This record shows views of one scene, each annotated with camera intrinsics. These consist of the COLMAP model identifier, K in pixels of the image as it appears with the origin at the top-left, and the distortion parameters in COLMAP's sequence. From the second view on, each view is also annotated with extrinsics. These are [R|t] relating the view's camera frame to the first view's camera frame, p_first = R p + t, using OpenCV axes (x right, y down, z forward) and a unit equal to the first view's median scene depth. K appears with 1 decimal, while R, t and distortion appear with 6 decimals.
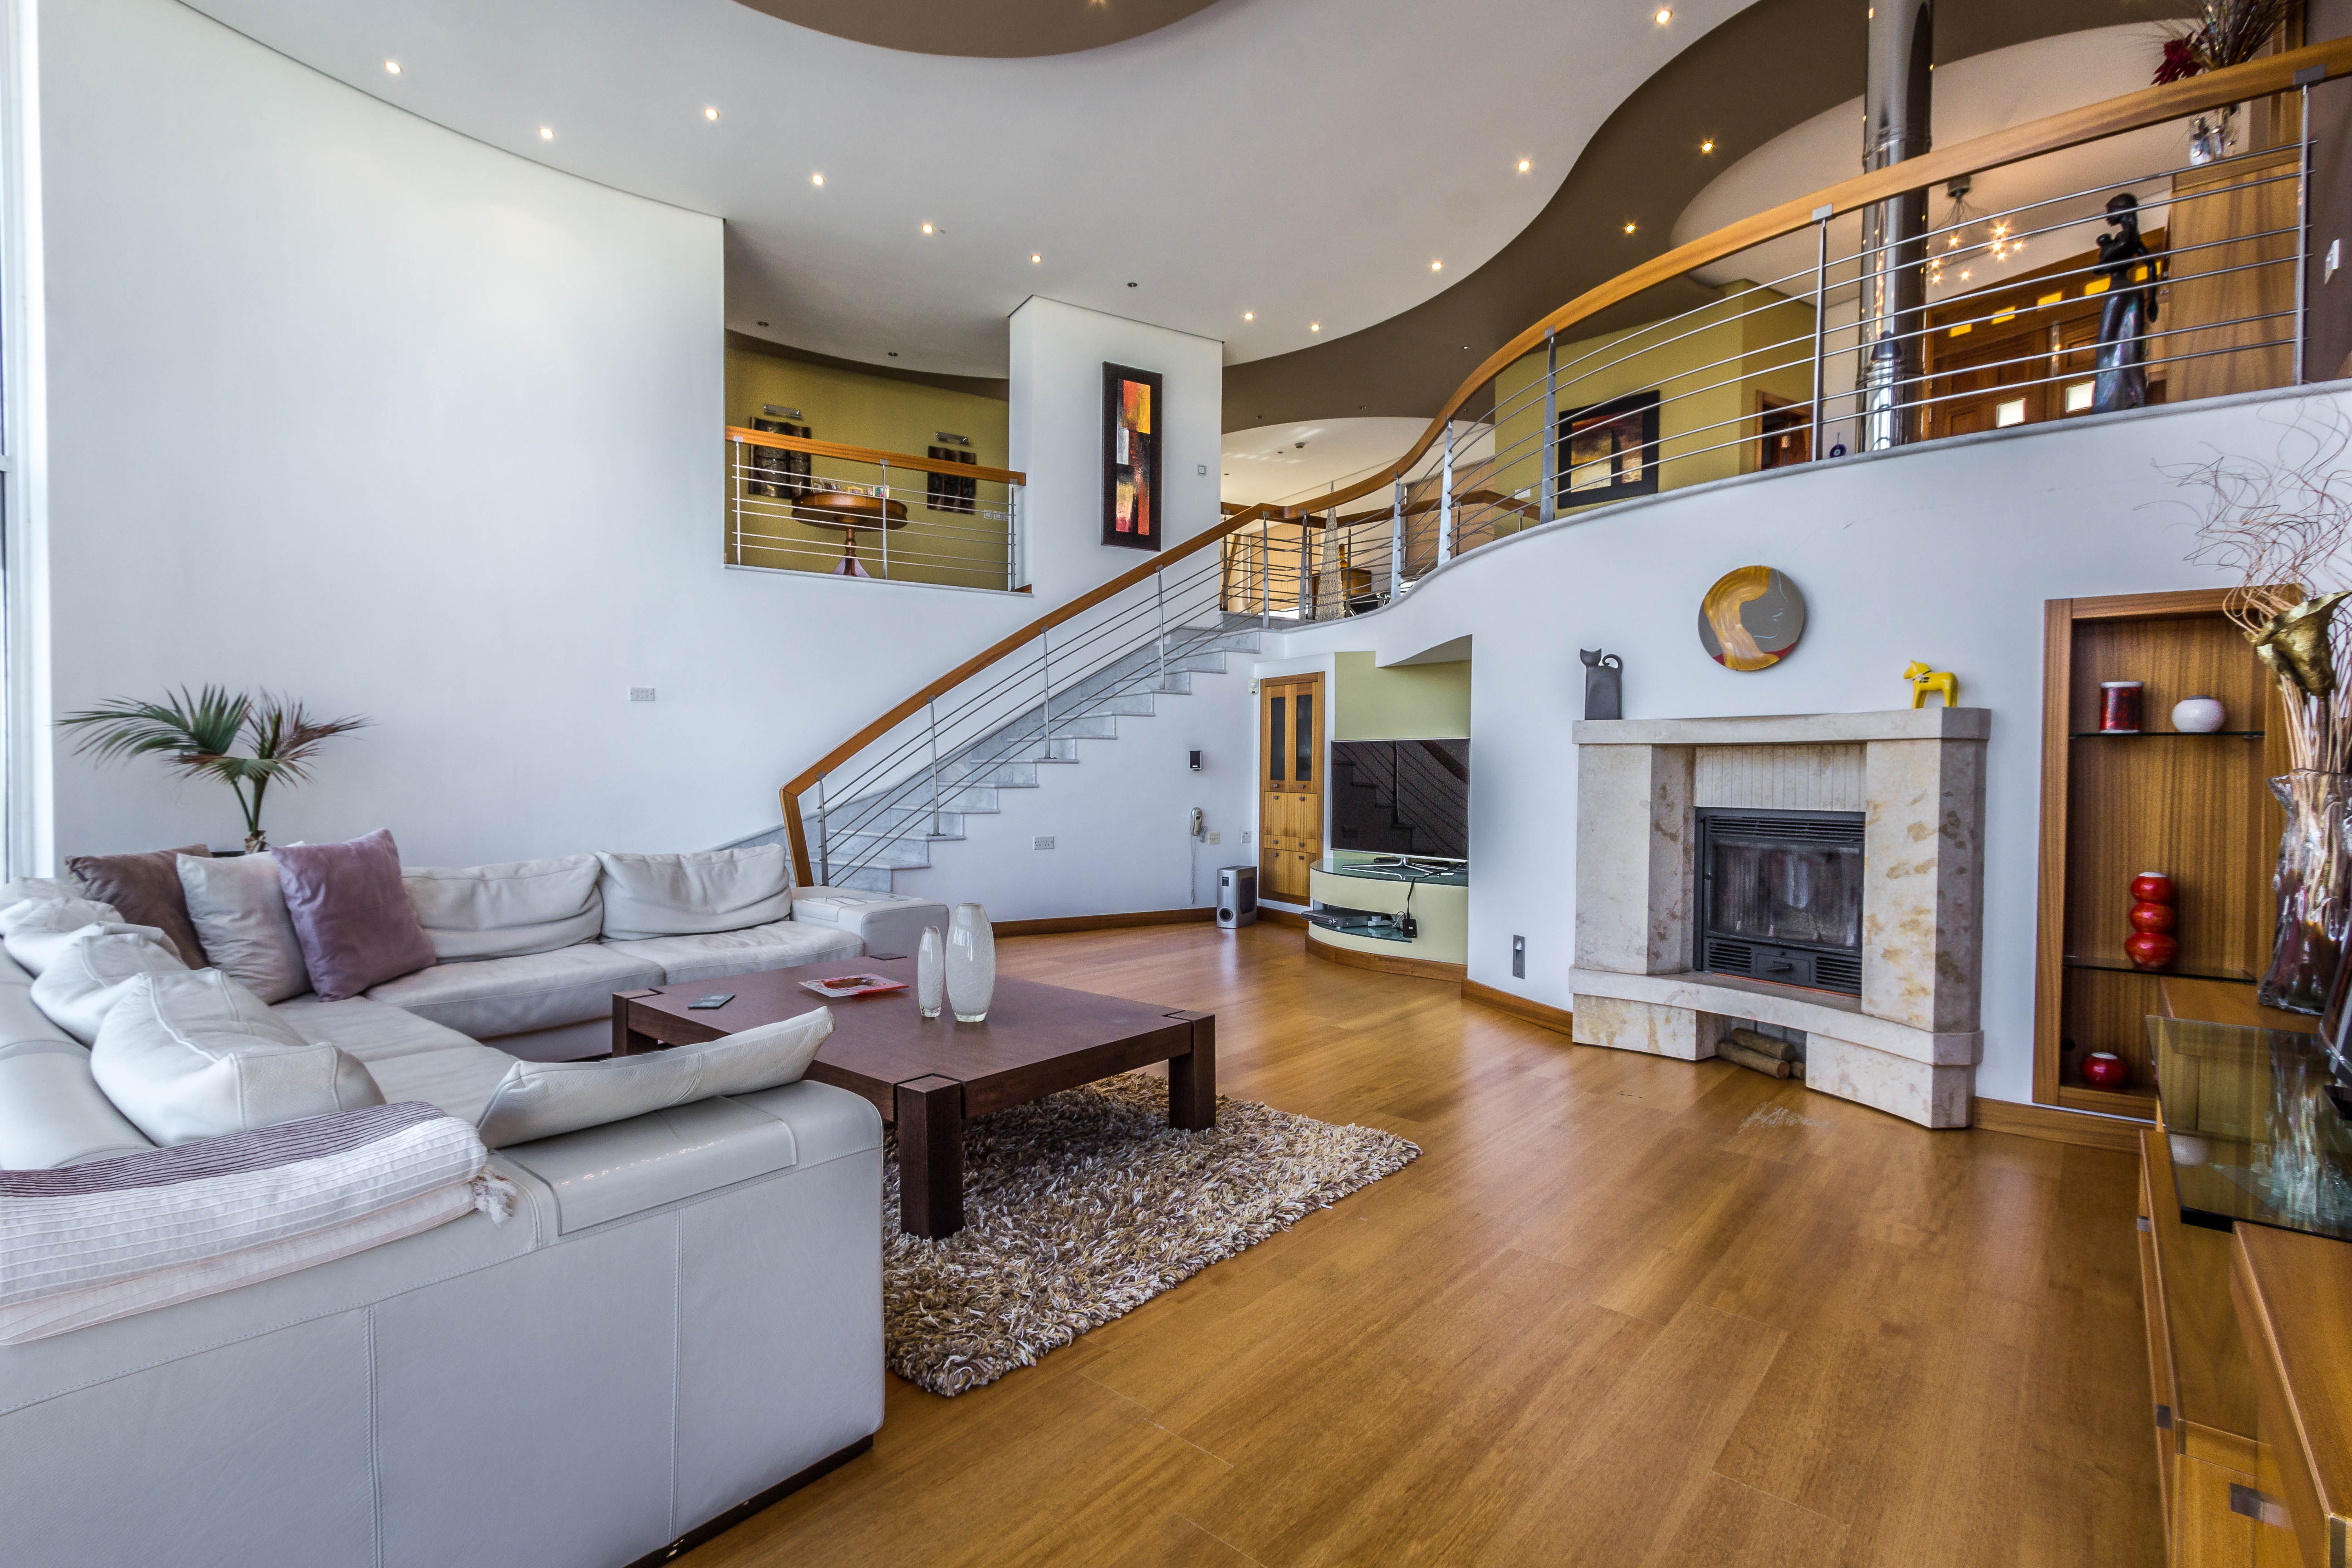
lens RADIAL K [[1092.8, 0, 1174.9], [0, 1092.8, 784.5], [0, 0, 1]] dist [-0.022706, -0.000352]
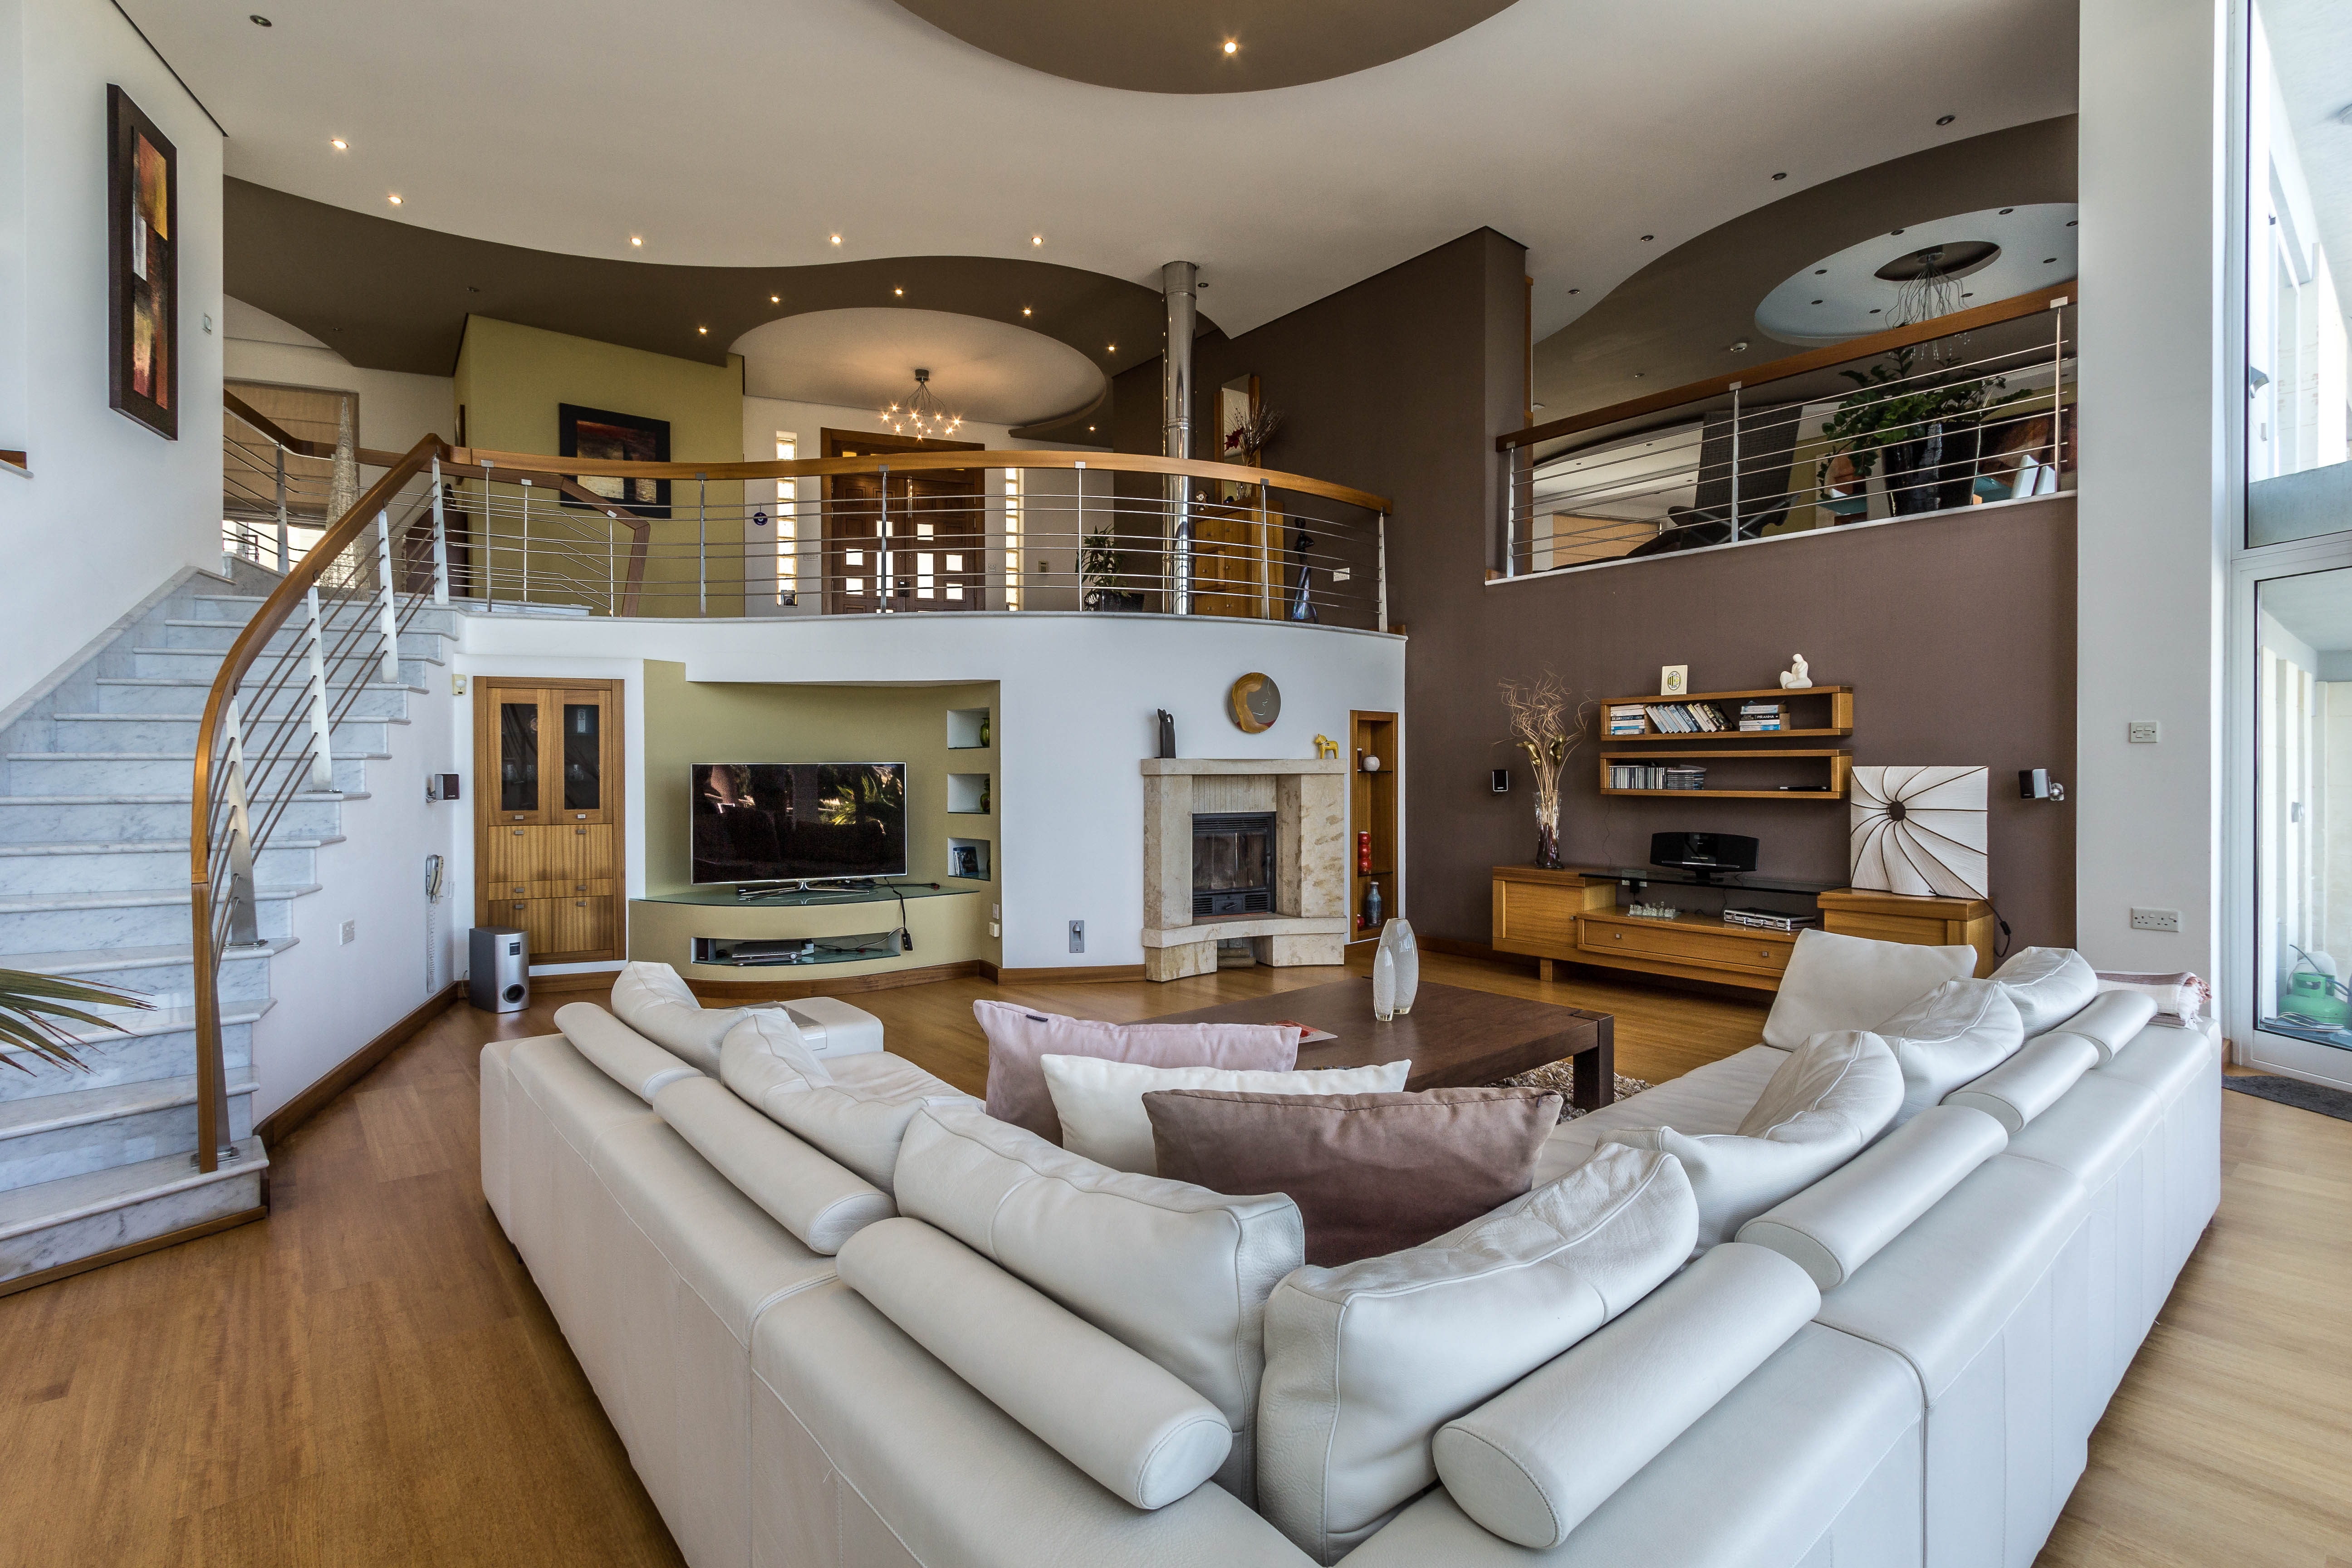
lens RADIAL K [[1092.8, 0, 1176.5], [0, 1092.8, 775.9], [0, 0, 1]] dist [-0.022706, -0.000352]
pose [[0.154989, -0.012907, 0.987832, -0.871250], [0.018535, 0.999777, 0.010155, -0.040980], [-0.987742, 0.016736, 0.155194, 0.619175]]
